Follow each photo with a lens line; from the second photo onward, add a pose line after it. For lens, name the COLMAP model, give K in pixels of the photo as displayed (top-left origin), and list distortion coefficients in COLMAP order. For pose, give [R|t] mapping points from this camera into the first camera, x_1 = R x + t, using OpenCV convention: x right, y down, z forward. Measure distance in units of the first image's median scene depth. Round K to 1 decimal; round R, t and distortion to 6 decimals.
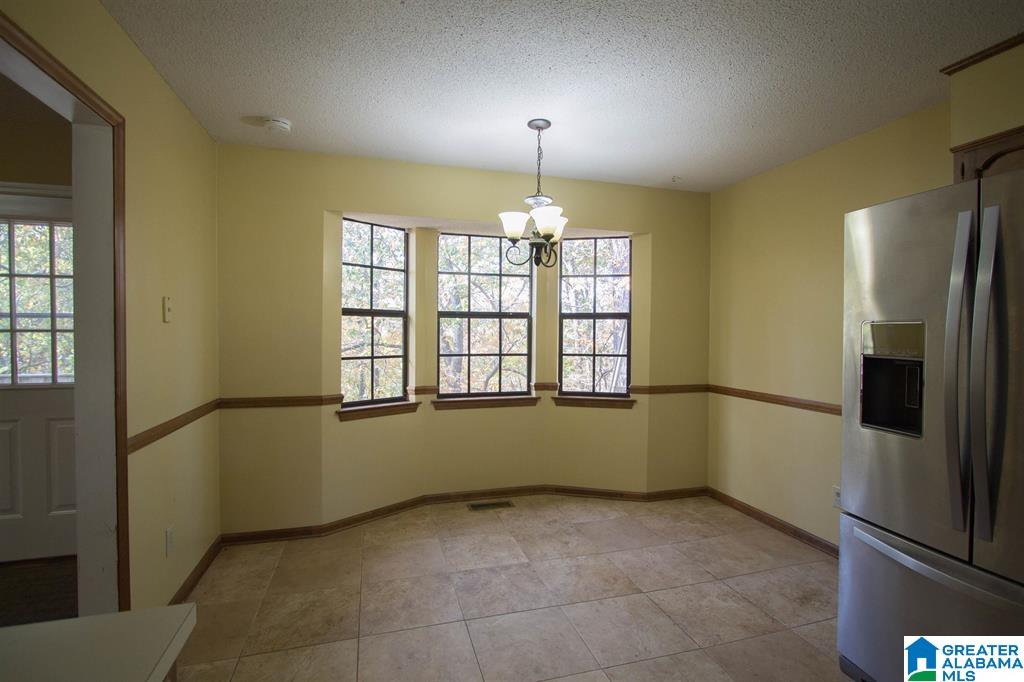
lens RADIAL K [[496.5, 0, 511.1], [0, 496.5, 337.1], [0, 0, 1]] dist [-0.013528, -0.000355]
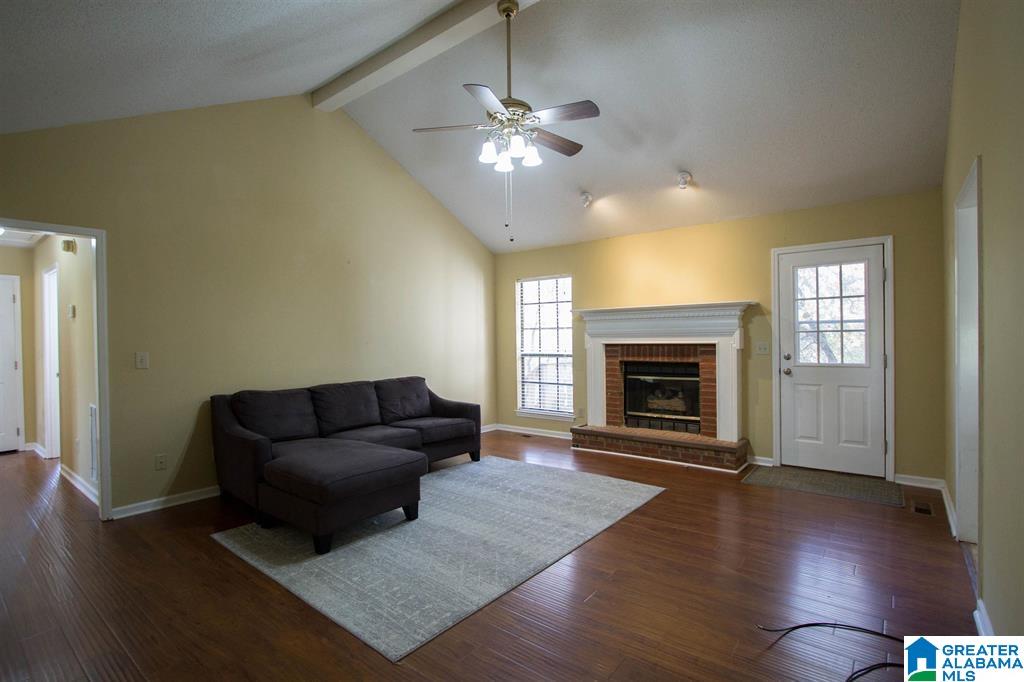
lens RADIAL K [[484.9, 0, 511.2], [0, 484.9, 339.7], [0, 0, 1]] dist [-0.015001, 0.001368]
pose [[0.559071, -0.011163, -0.829044, -0.194499], [0.007174, 0.999937, -0.008626, 0.017767], [0.829089, -0.001125, 0.559116, -0.641136]]
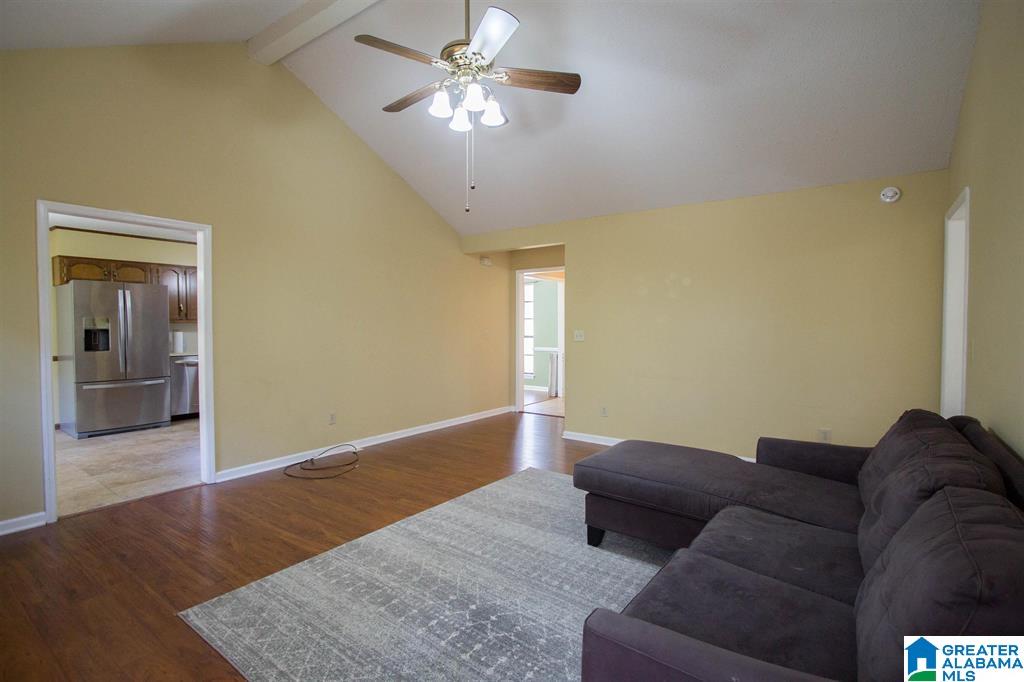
lens RADIAL K [[481.5, 0, 514.3], [0, 481.5, 340.8], [0, 0, 1]] dist [-0.001802, 0.000092]
pose [[-0.605813, -0.035441, 0.794817, -1.763006], [0.007509, 0.998708, 0.050256, -0.007895], [-0.795572, 0.036414, -0.604764, 0.381227]]
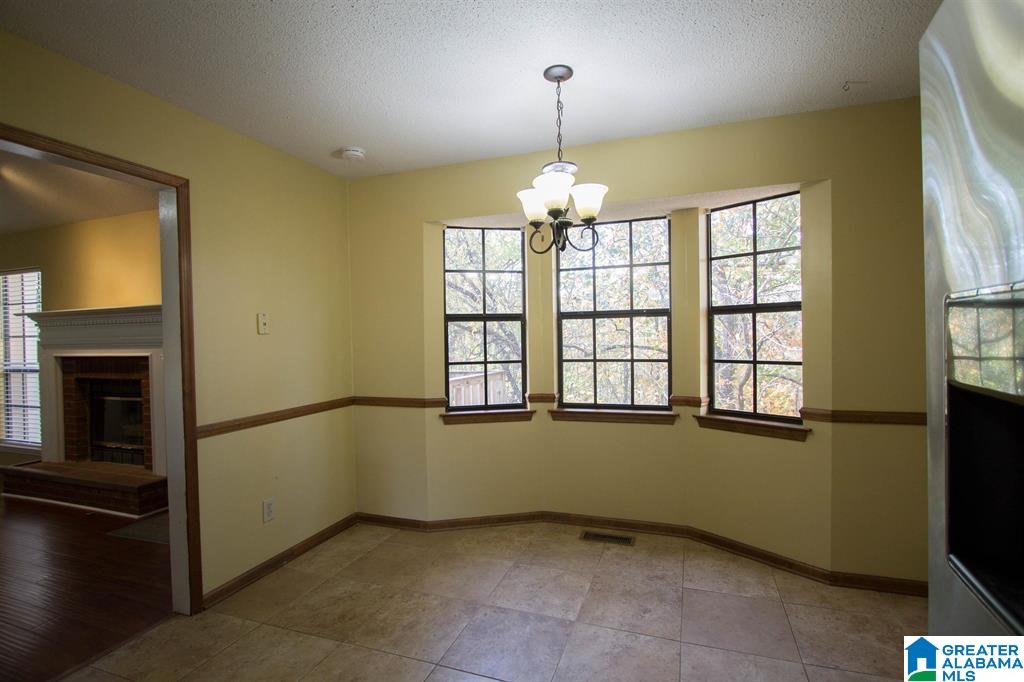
lens RADIAL K [[484.9, 0, 511.2], [0, 484.9, 339.7], [0, 0, 1]] dist [-0.015001, 0.001368]
pose [[0.806225, -0.014636, -0.591428, 0.366681], [0.018185, 0.999835, 0.000047, -0.004289], [0.591330, -0.010793, 0.806358, 0.269505]]
